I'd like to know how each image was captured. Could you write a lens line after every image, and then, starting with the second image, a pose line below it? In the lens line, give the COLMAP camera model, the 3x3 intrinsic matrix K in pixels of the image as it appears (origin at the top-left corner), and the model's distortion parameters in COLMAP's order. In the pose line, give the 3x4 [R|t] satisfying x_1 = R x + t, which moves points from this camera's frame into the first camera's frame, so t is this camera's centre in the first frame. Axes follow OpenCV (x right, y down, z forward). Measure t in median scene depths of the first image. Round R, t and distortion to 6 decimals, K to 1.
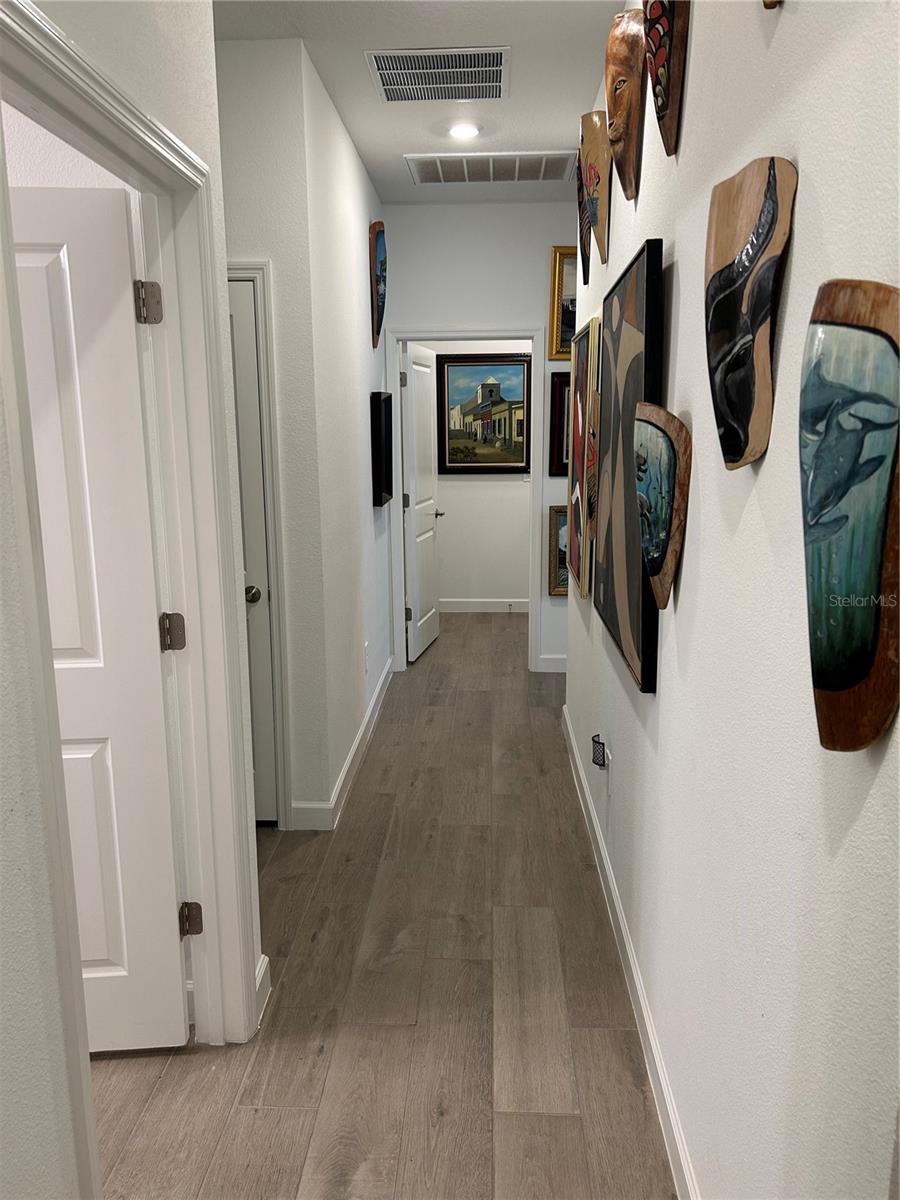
lens RADIAL K [[906.4, 0, 450.7], [0, 906.4, 604.5], [0, 0, 1]] dist [0.060846, -0.061791]
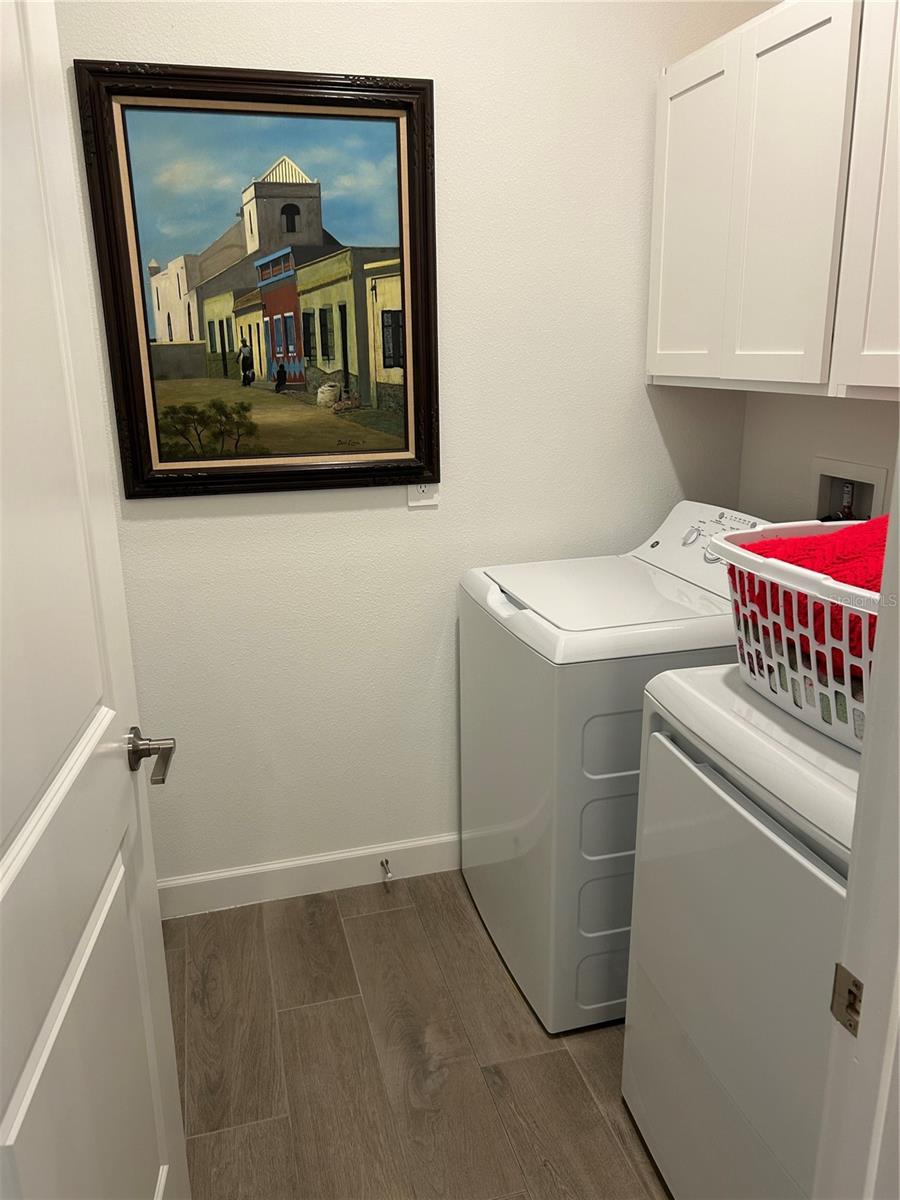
lens RADIAL K [[906.4, 0, 452.7], [0, 906.4, 595.6], [0, 0, 1]] dist [0.060846, -0.061791]
pose [[0.946983, -0.089508, 0.308565, -0.007996], [0.069138, 0.994681, 0.076351, -0.130191], [-0.313757, -0.050970, 0.948134, 0.697968]]
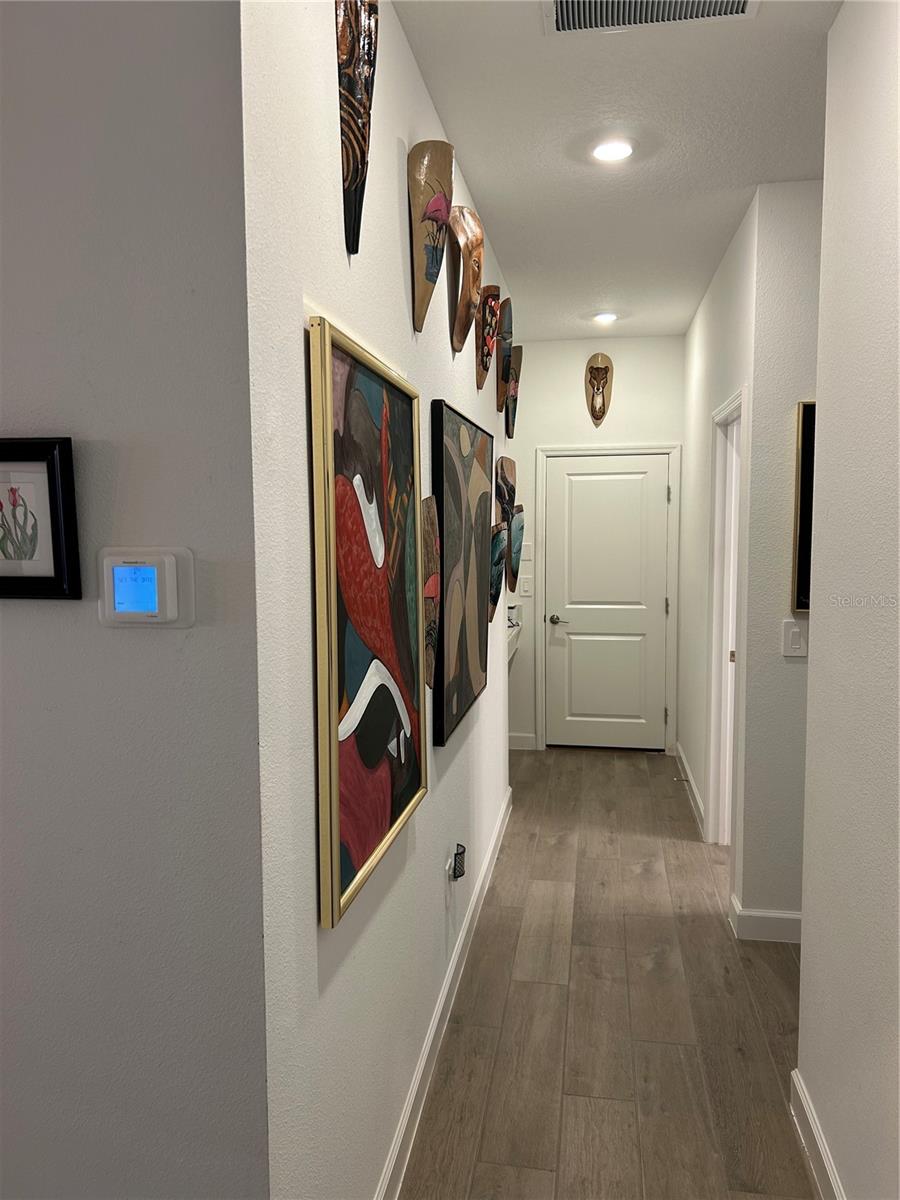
lens RADIAL K [[906.4, 0, 450.8], [0, 906.4, 601.8], [0, 0, 1]] dist [0.060846, -0.061791]
pose [[-0.992911, -0.000084, 0.118859, 0.044010], [0.033077, 0.960303, 0.276990, -0.310773], [-0.114164, 0.278958, -0.953493, 1.512774]]
